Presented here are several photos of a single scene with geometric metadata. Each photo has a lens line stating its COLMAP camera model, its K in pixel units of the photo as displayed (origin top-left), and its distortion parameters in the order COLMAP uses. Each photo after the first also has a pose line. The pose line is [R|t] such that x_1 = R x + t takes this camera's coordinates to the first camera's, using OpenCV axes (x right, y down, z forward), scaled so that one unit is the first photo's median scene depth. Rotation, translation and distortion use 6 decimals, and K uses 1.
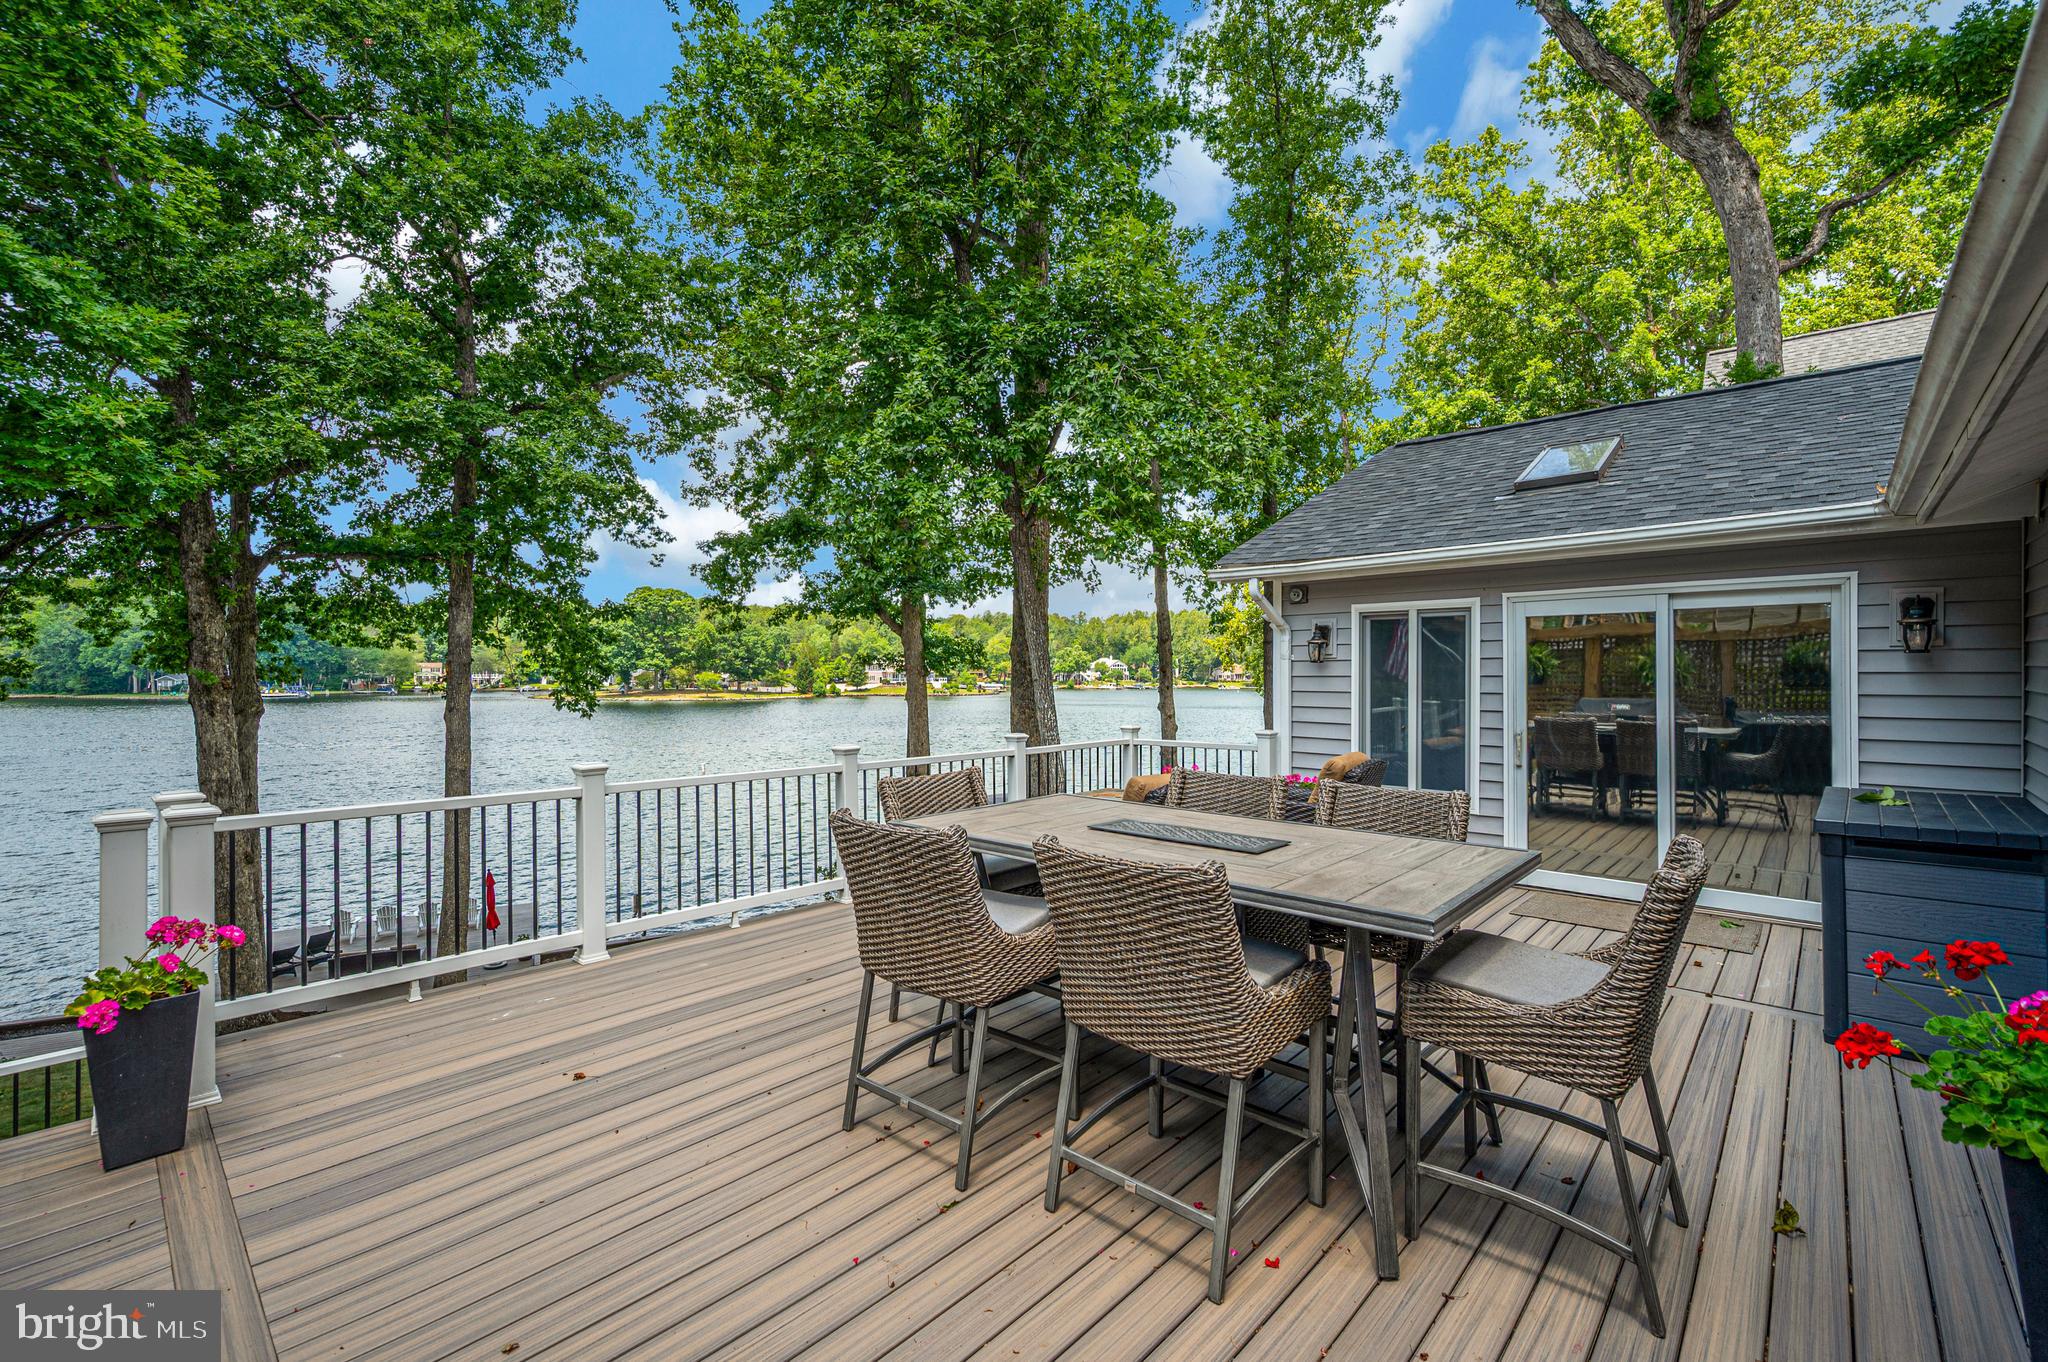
lens RADIAL K [[884.9, 0, 1032.3], [0, 884.9, 662.7], [0, 0, 1]] dist [-0.000745, -0.000432]
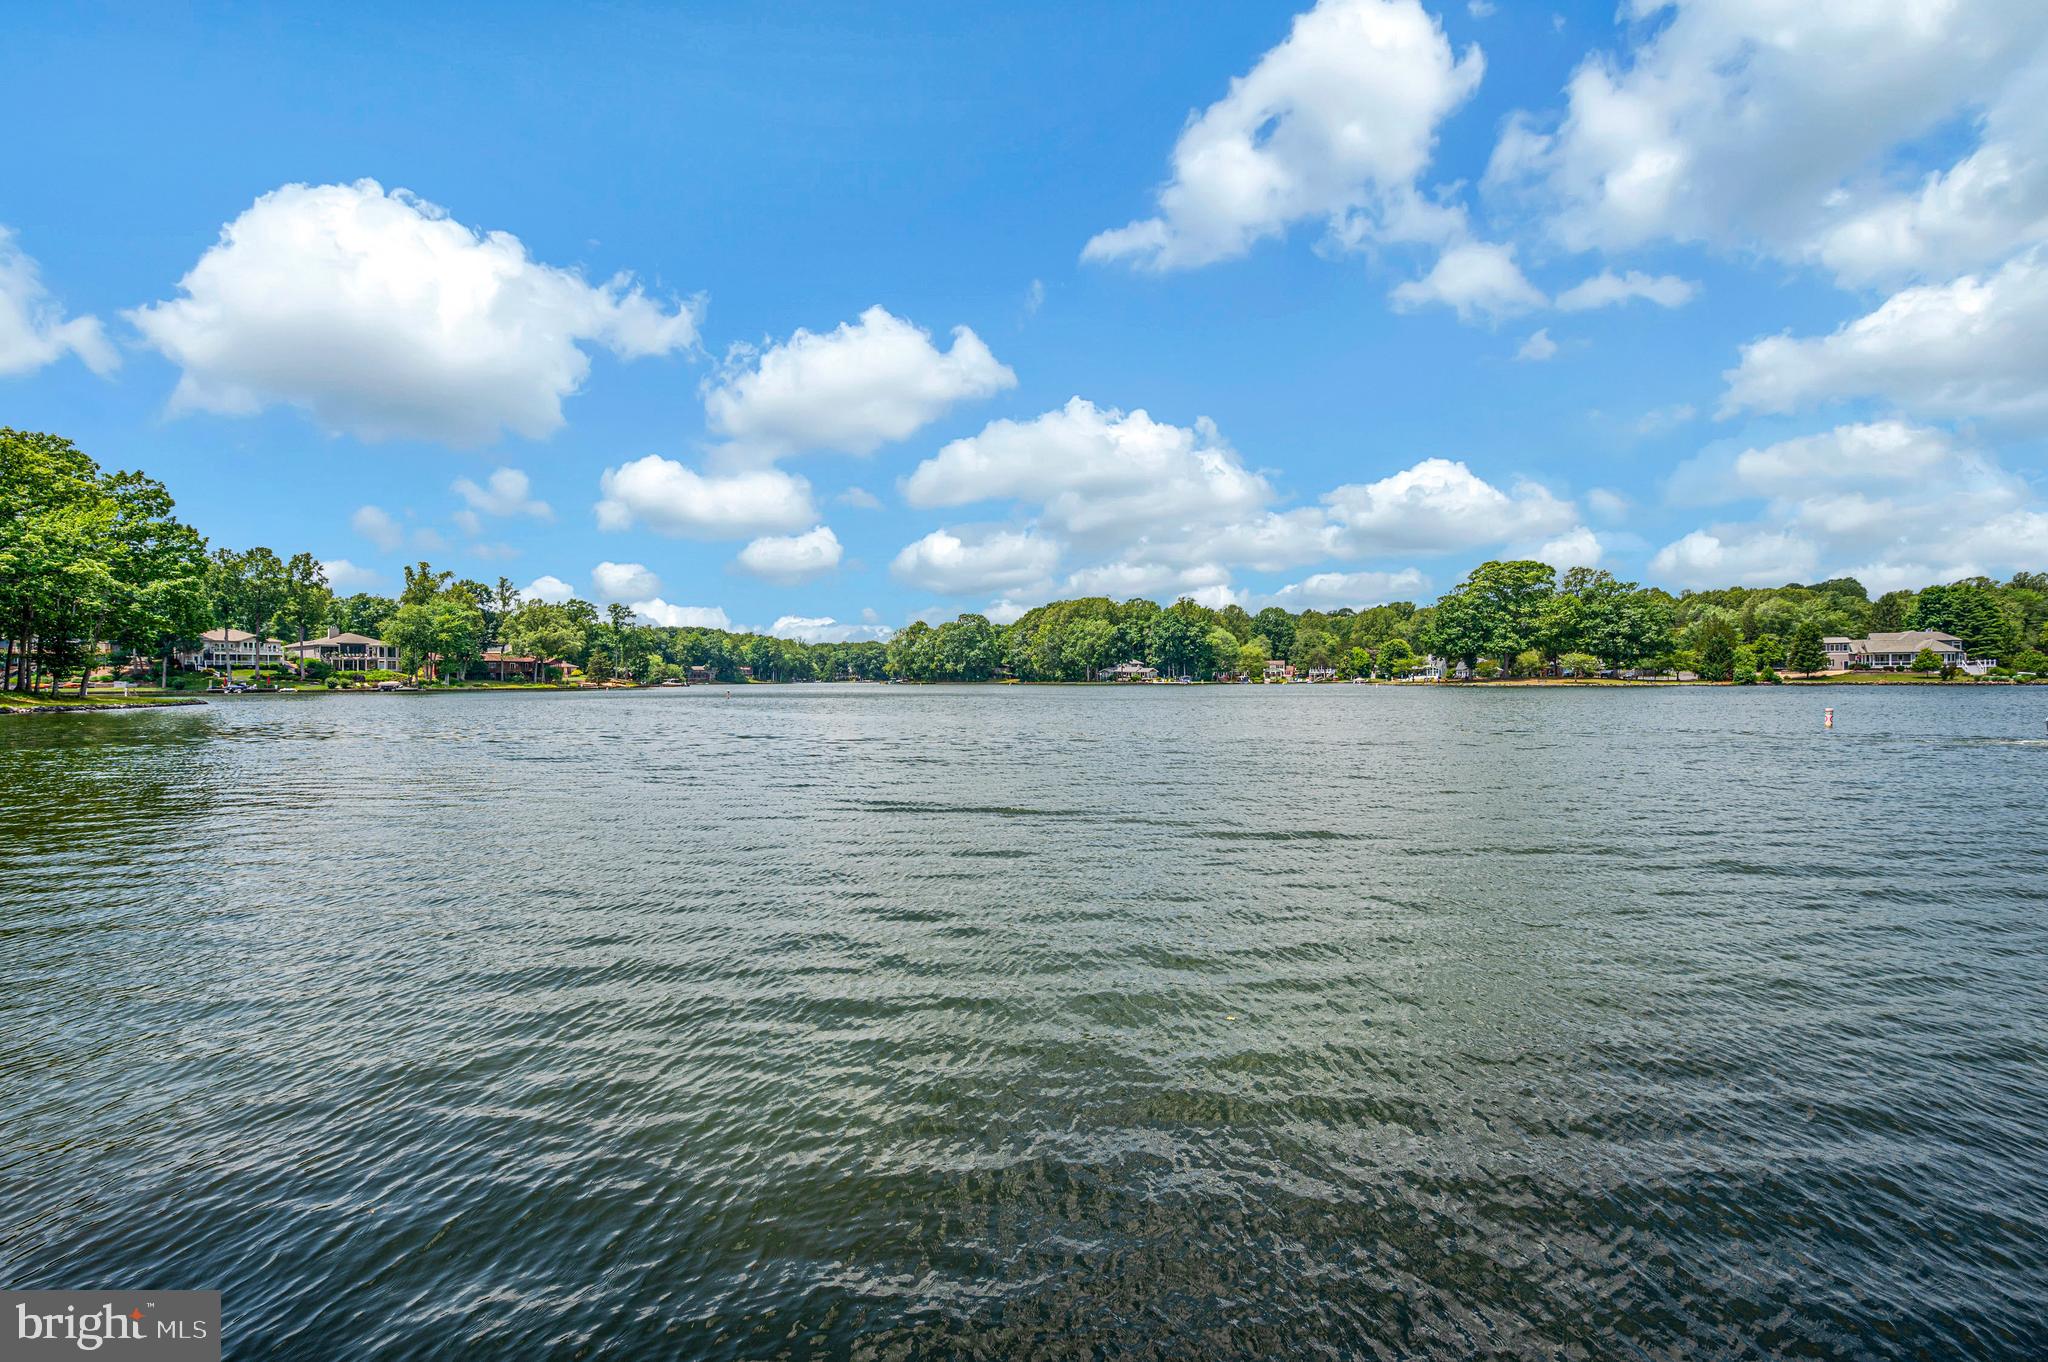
lens RADIAL K [[840.1, 0, 1016.1], [0, 840.1, 682.8], [0, 0, 1]] dist [-0.003501, -0.000628]
pose [[0.630350, -0.001100, -0.776310, -0.084770], [0.010047, 0.999927, 0.006741, 0.025620], [0.776246, -0.012049, 0.630315, 0.100660]]
